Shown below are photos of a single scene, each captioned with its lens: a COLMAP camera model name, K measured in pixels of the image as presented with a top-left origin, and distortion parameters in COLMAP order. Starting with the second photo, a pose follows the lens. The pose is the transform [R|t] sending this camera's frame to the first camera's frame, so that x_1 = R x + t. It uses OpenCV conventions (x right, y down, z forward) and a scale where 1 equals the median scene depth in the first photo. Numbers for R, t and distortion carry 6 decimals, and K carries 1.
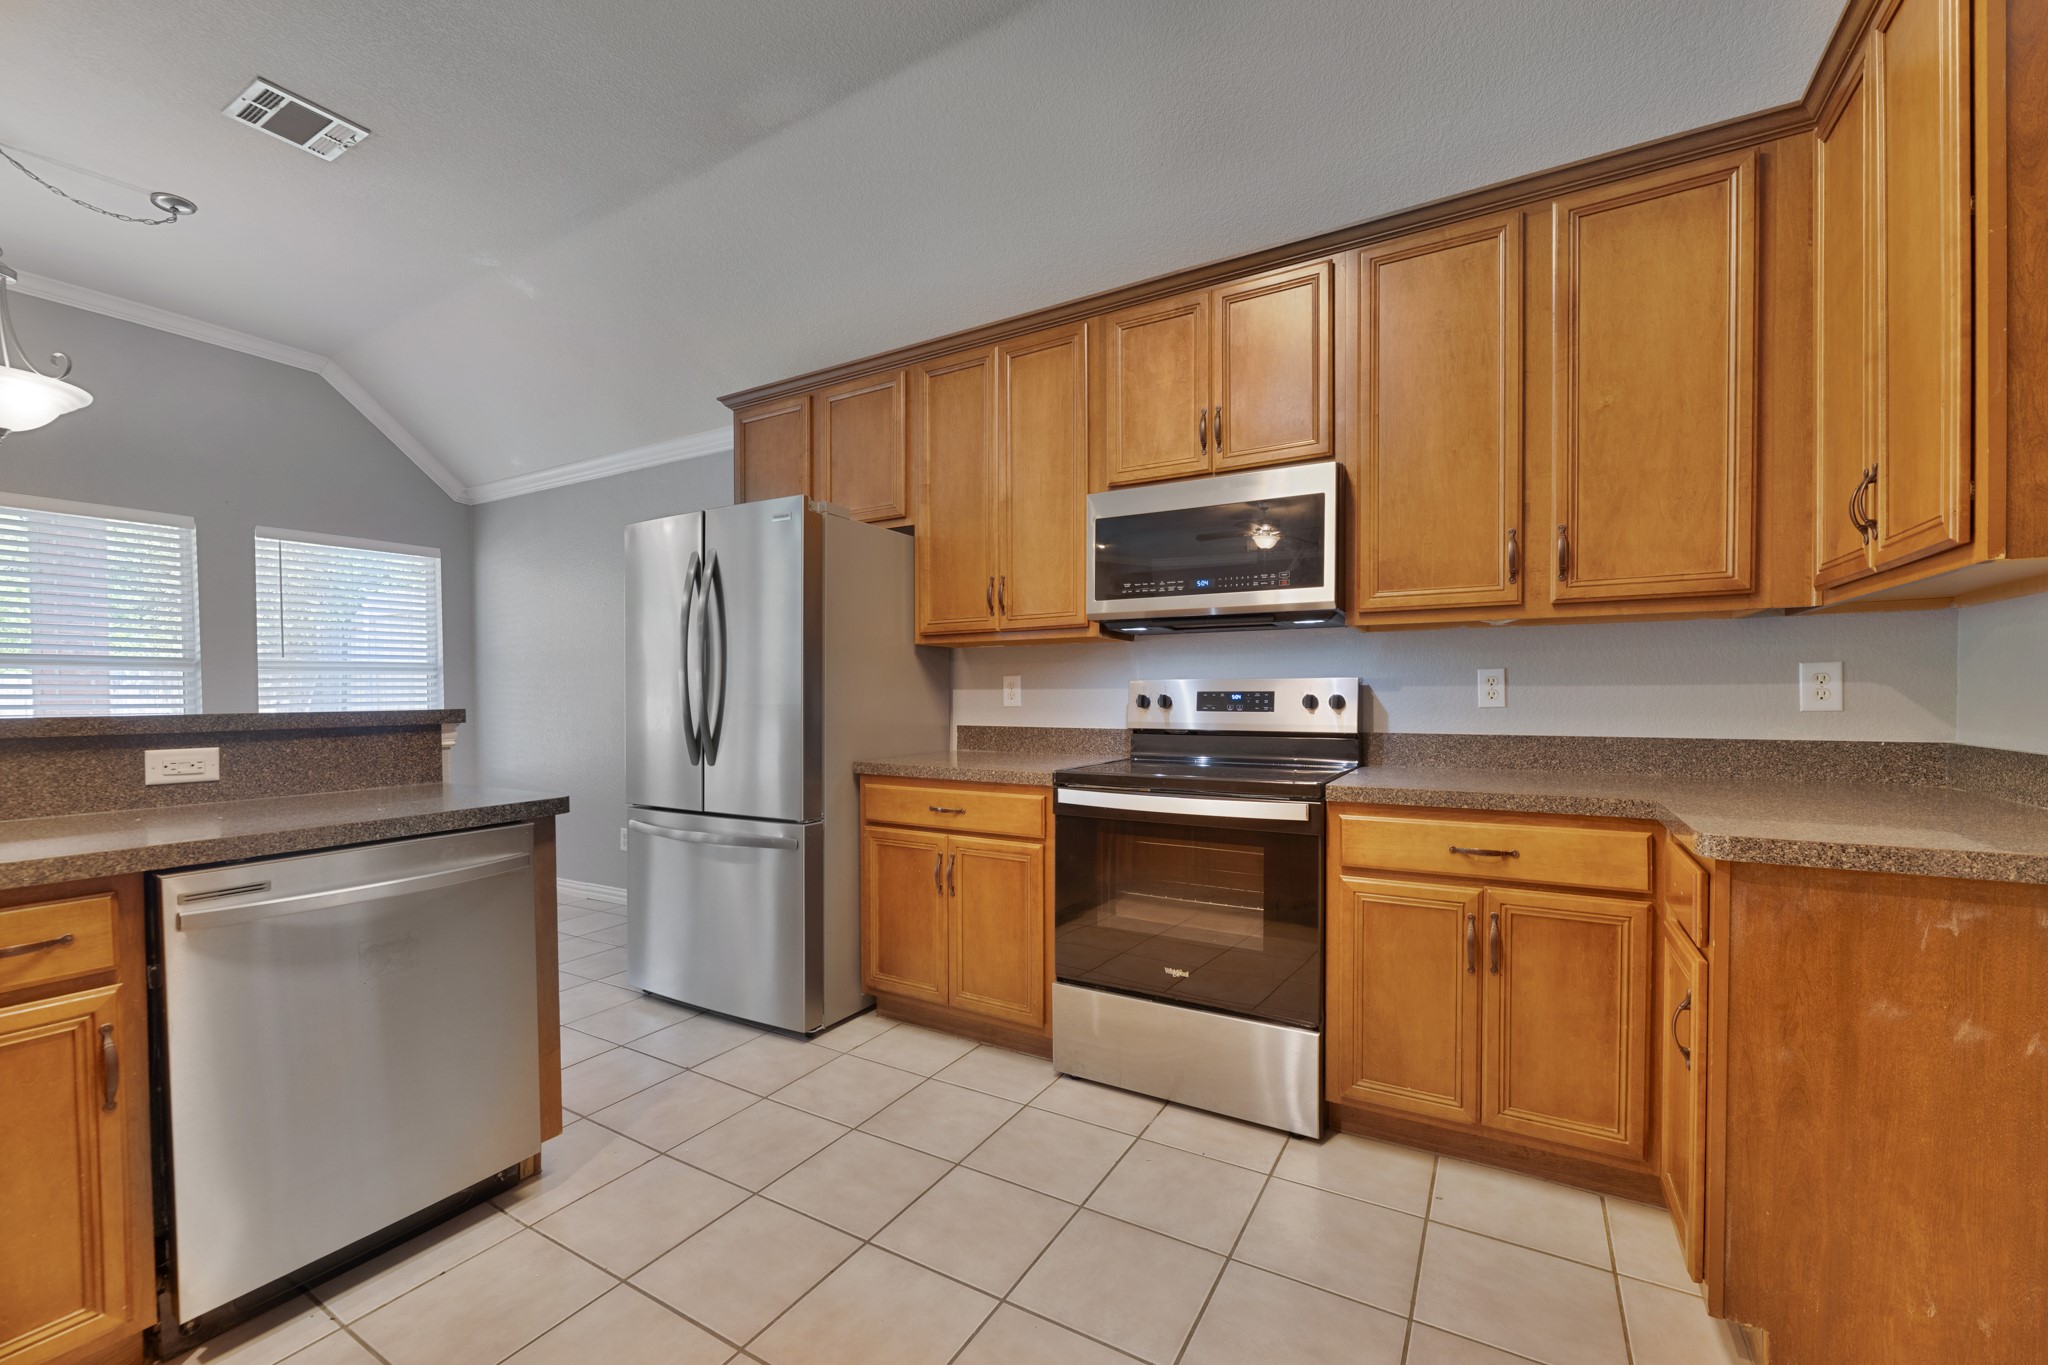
lens RADIAL K [[828.5, 0, 1019.3], [0, 828.5, 713.7], [0, 0, 1]] dist [0.002027, 0.000466]
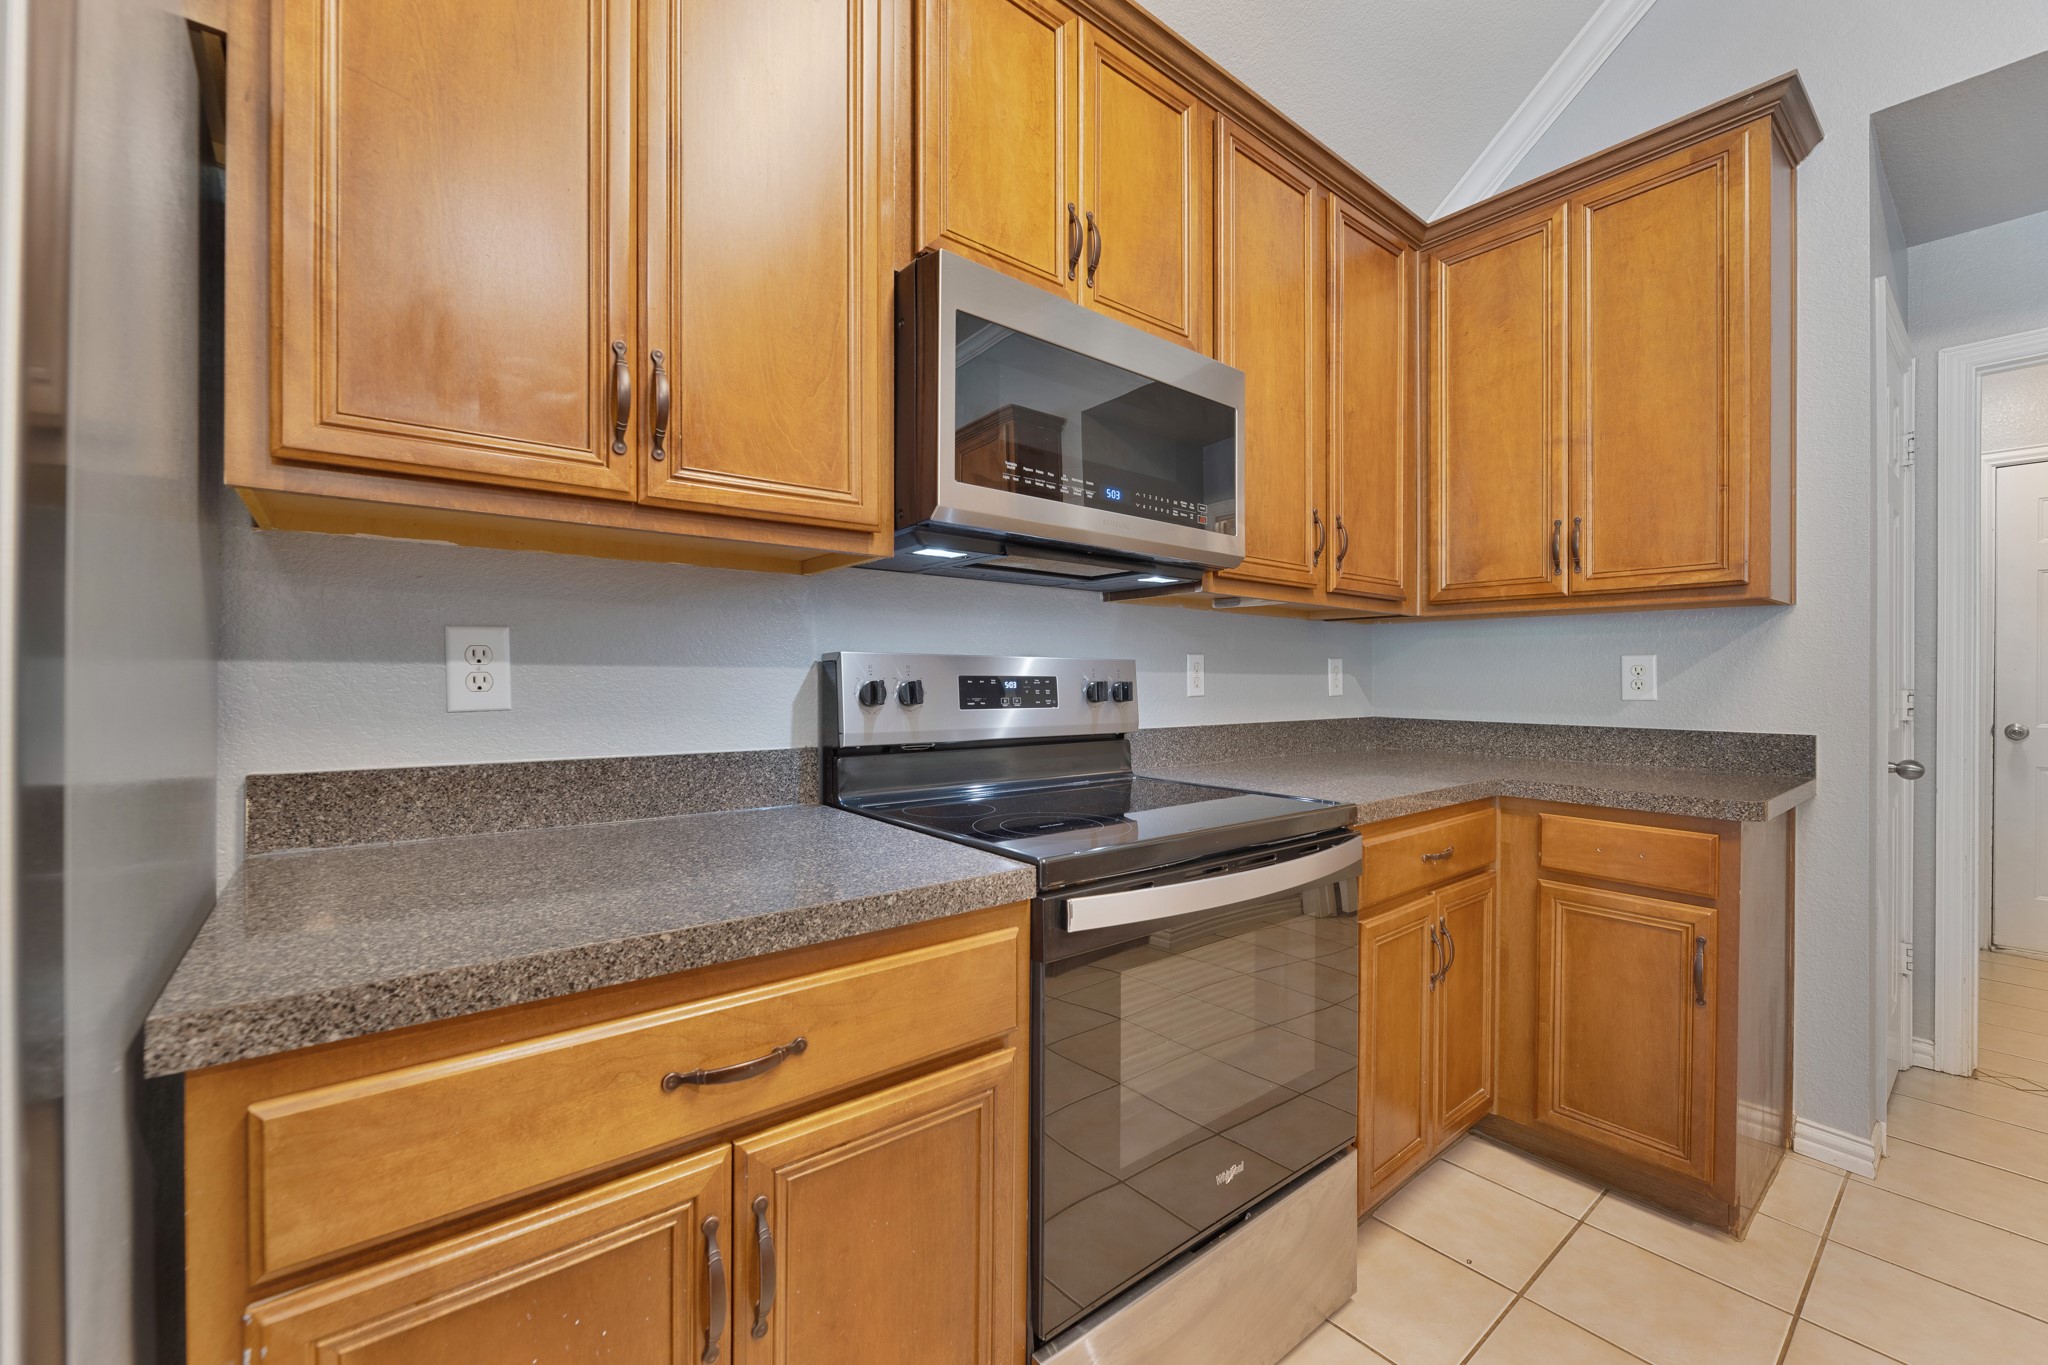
lens RADIAL K [[828.5, 0, 1022.6], [0, 828.5, 683.7], [0, 0, 1]] dist [0.002027, 0.000466]
pose [[0.346222, -0.001781, 0.938151, -0.365668], [0.015498, 0.999873, -0.003822, -0.020789], [-0.938025, 0.015863, 0.346206, 0.873781]]
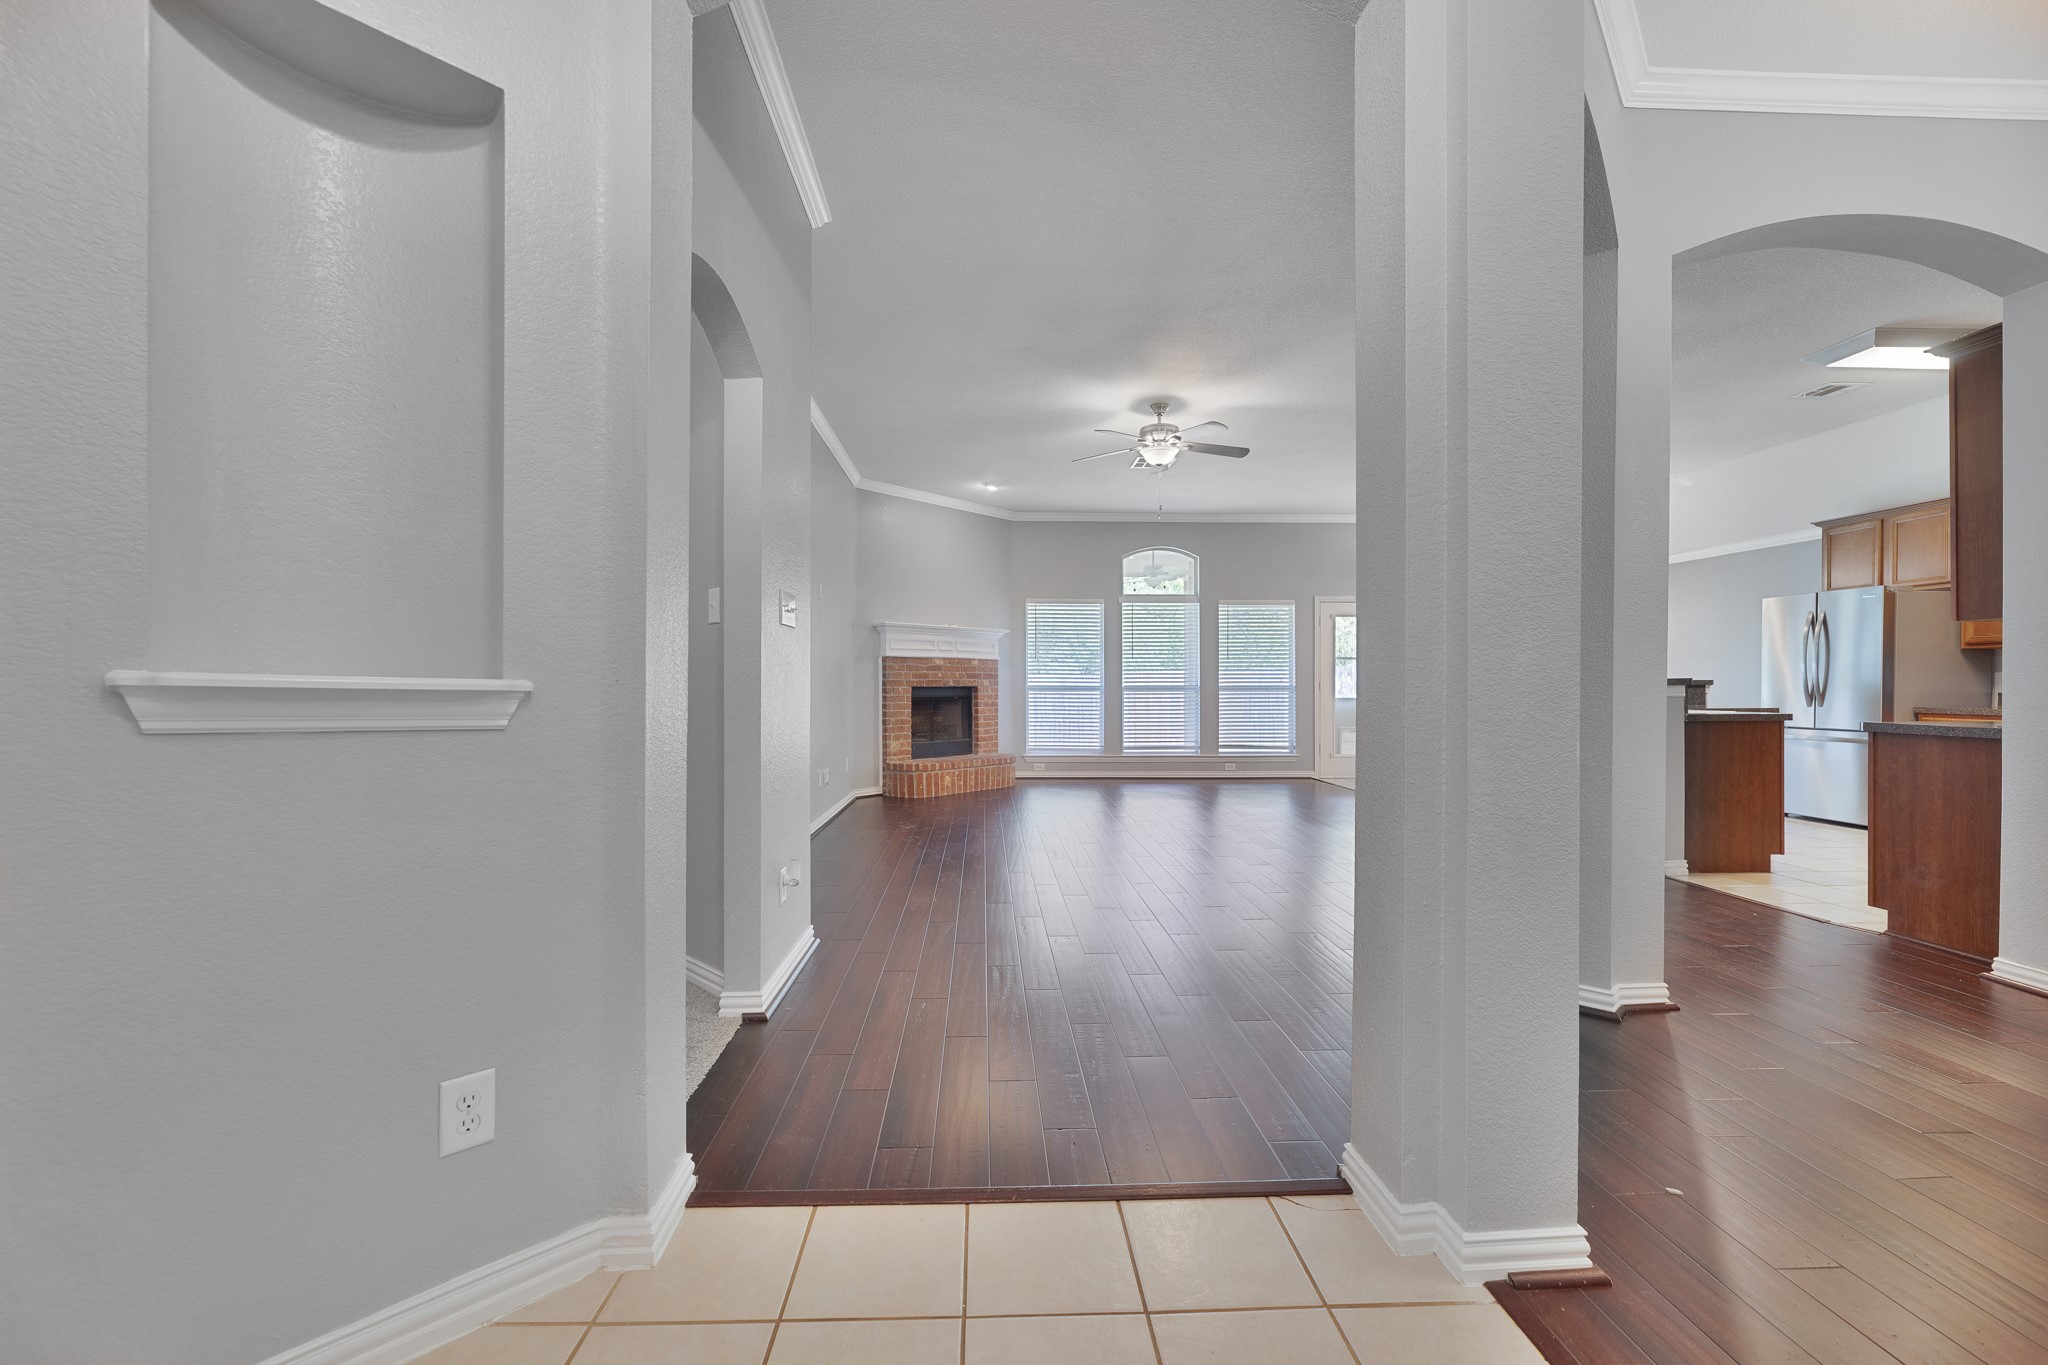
lens RADIAL K [[828.5, 0, 1015.6], [0, 828.5, 686.8], [0, 0, 1]] dist [0.002027, 0.000466]
pose [[0.547003, 0.007832, -0.837094, 0.372130], [-0.022086, 0.999743, -0.005078, 0.080176], [0.836839, 0.021265, 0.547036, -2.418250]]
